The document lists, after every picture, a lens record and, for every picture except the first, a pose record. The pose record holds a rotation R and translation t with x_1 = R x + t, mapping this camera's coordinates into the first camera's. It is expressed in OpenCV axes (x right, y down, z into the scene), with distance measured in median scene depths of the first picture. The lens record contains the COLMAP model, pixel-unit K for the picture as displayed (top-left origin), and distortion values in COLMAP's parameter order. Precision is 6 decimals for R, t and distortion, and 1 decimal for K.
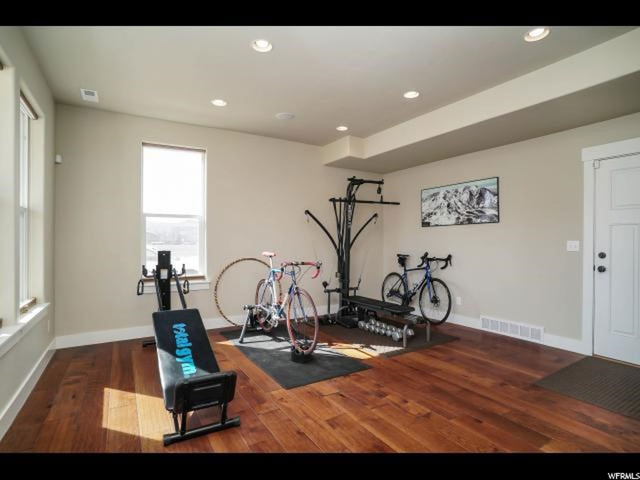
lens RADIAL K [[342.9, 0, 320.5], [0, 342.9, 242.7], [0, 0, 1]] dist [-0.034960, 0.022790]
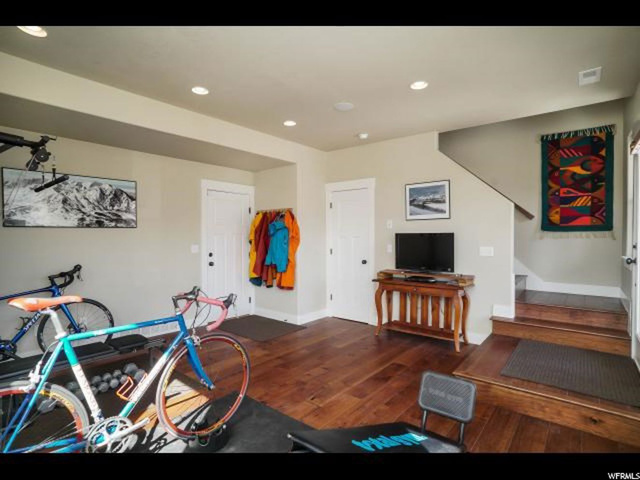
lens RADIAL K [[342.9, 0, 319.5], [0, 342.9, 237.0], [0, 0, 1]] dist [-0.034960, 0.022790]
pose [[-0.334749, -0.006928, 0.942282, -0.562306], [0.000446, 0.999972, 0.007510, -0.038739], [-0.942307, 0.002934, -0.334737, 0.795696]]
